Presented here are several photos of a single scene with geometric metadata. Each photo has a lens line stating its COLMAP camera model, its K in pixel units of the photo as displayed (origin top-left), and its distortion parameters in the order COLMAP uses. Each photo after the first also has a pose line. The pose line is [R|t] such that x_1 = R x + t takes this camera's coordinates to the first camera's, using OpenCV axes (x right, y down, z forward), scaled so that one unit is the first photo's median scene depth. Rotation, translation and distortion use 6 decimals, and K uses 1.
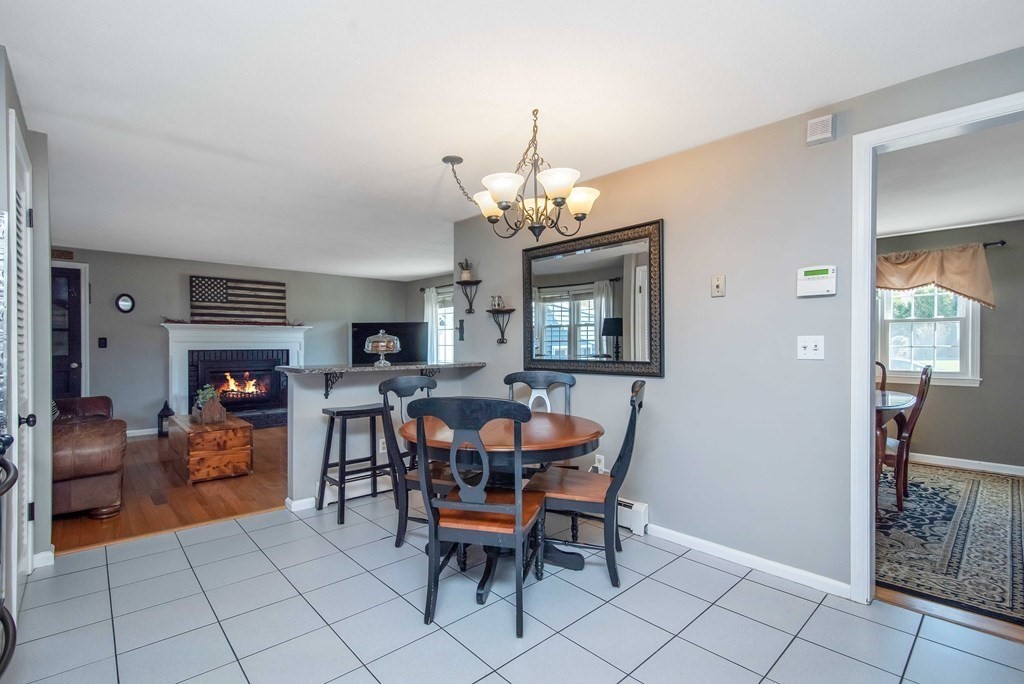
lens RADIAL K [[473.8, 0, 516.2], [0, 473.8, 346.5], [0, 0, 1]] dist [-0.026815, 0.000285]
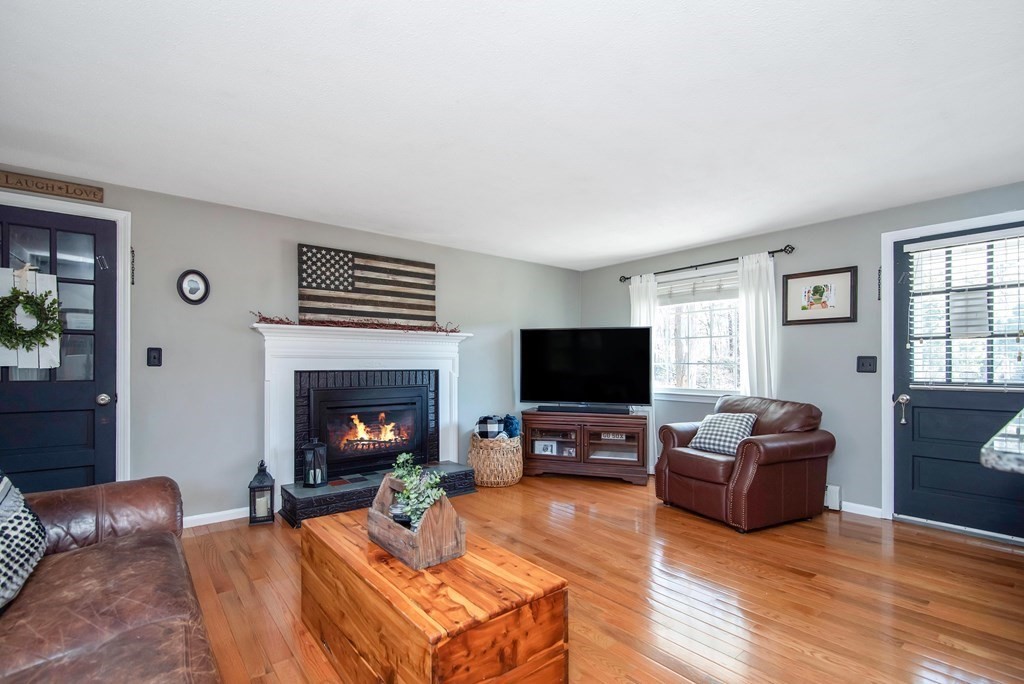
lens RADIAL K [[479.8, 0, 514.9], [0, 479.8, 361.6], [0, 0, 1]] dist [-0.018261, 0.000100]
pose [[0.997725, 0.001572, -0.067391, -0.381957], [-0.002335, 0.999934, -0.011244, 0.002500], [0.067369, 0.011376, 0.997663, 0.417777]]
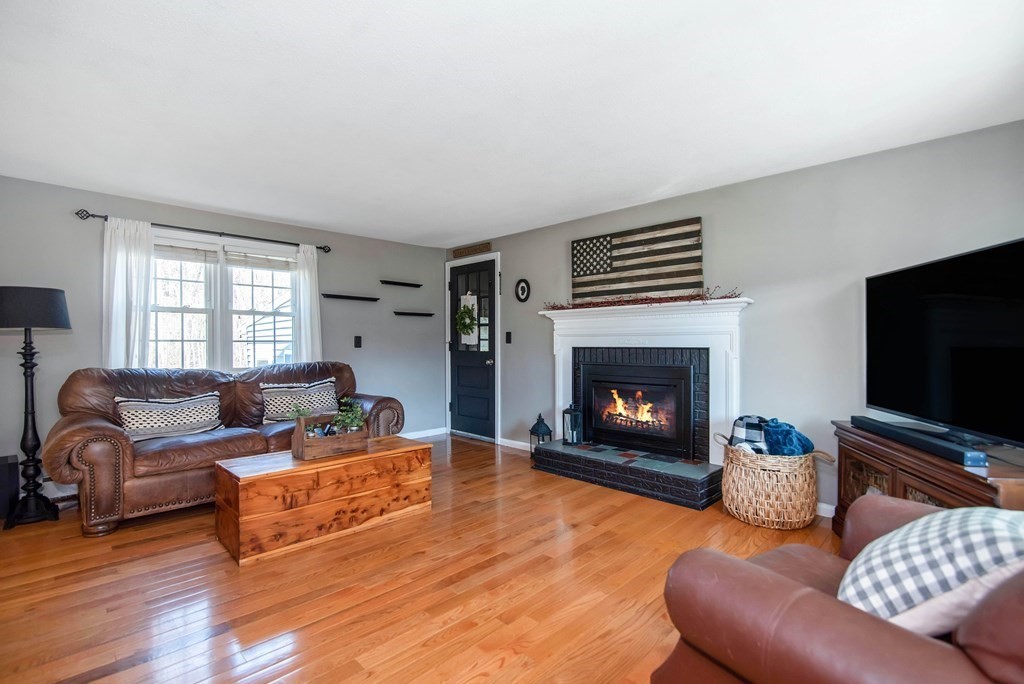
lens RADIAL K [[473.8, 0, 516.2], [0, 473.8, 346.5], [0, 0, 1]] dist [-0.026815, 0.000285]
pose [[0.042061, 0.009478, -0.999070, 0.011480], [0.001566, 0.999953, 0.009552, 0.000179], [0.999114, -0.001967, 0.042044, 0.874124]]
